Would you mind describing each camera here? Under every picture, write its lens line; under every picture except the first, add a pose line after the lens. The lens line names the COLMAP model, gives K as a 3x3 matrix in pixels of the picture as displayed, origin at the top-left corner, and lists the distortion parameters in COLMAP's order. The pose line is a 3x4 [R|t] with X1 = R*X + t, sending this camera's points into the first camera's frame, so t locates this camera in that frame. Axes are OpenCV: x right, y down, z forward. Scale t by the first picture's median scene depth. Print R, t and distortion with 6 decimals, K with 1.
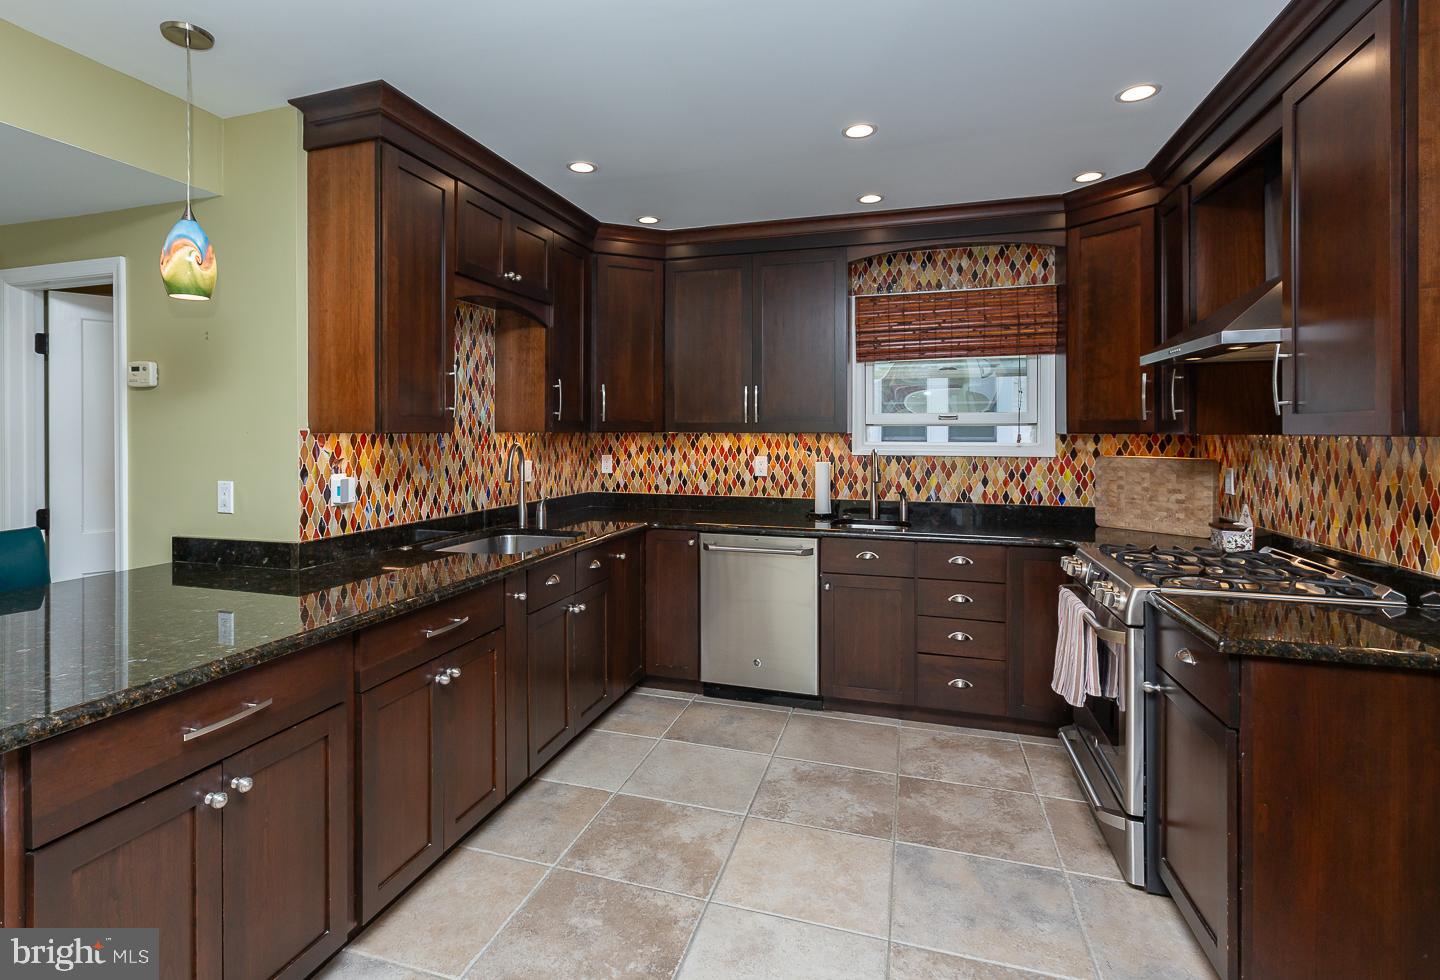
lens RADIAL K [[729.0, 0, 660.4], [0, 729.0, 432.9], [0, 0, 1]] dist [0.000903, 0.002228]
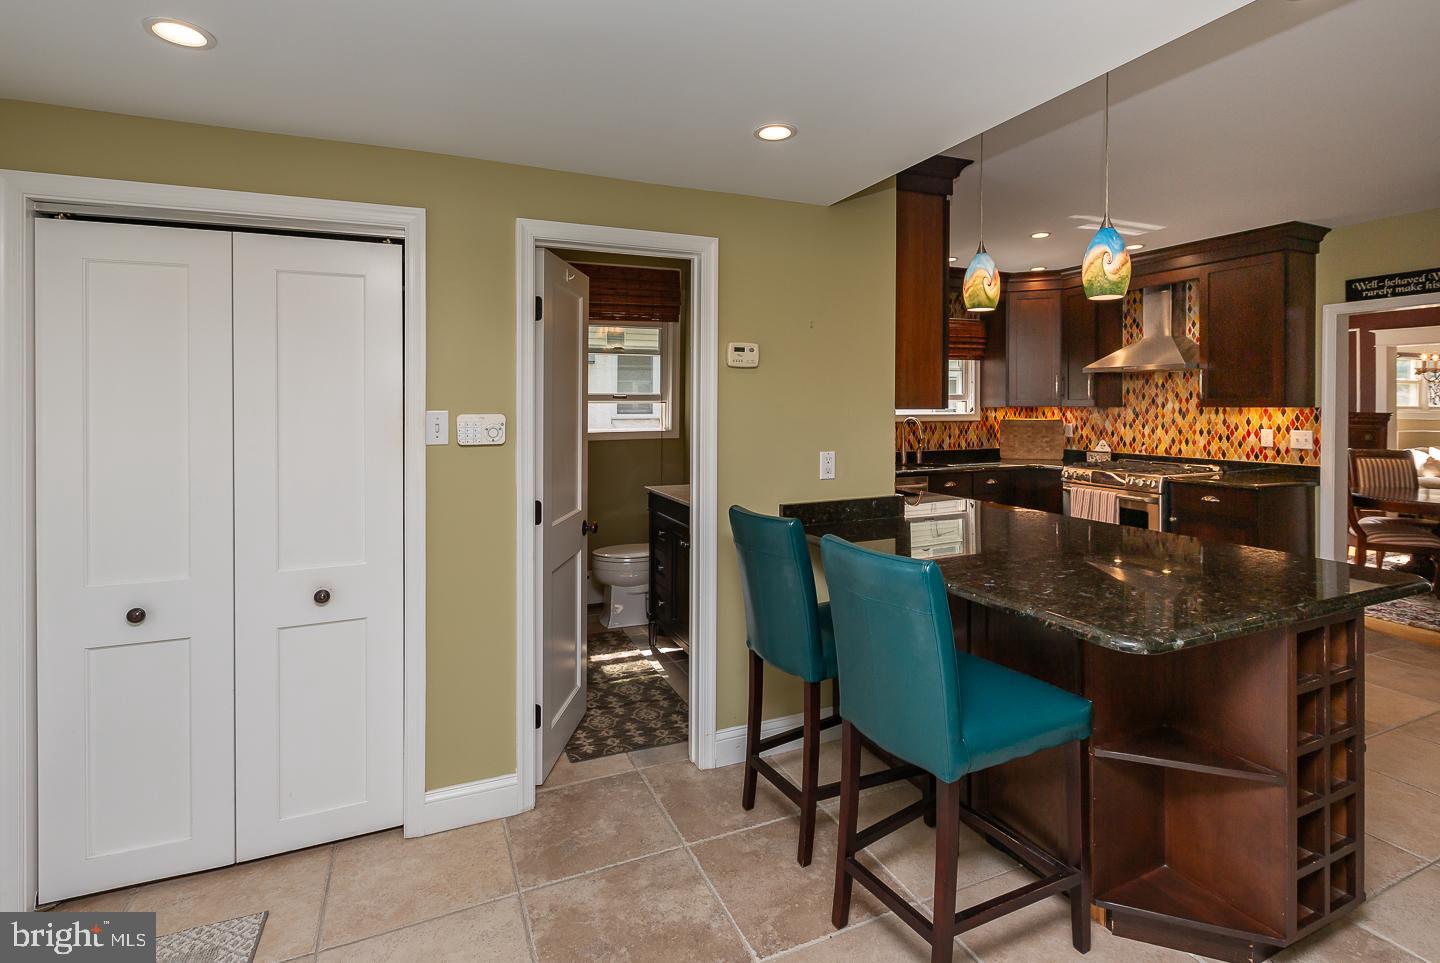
lens RADIAL K [[671.5, 0, 755.2], [0, 671.5, 404.6], [0, 0, 1]] dist [-0.000787, 0.000164]
pose [[0.738693, -0.002519, 0.674037, -1.094970], [0.003604, 0.999993, -0.000212, -0.006884], [-0.674032, 0.002586, 0.738697, 0.220859]]
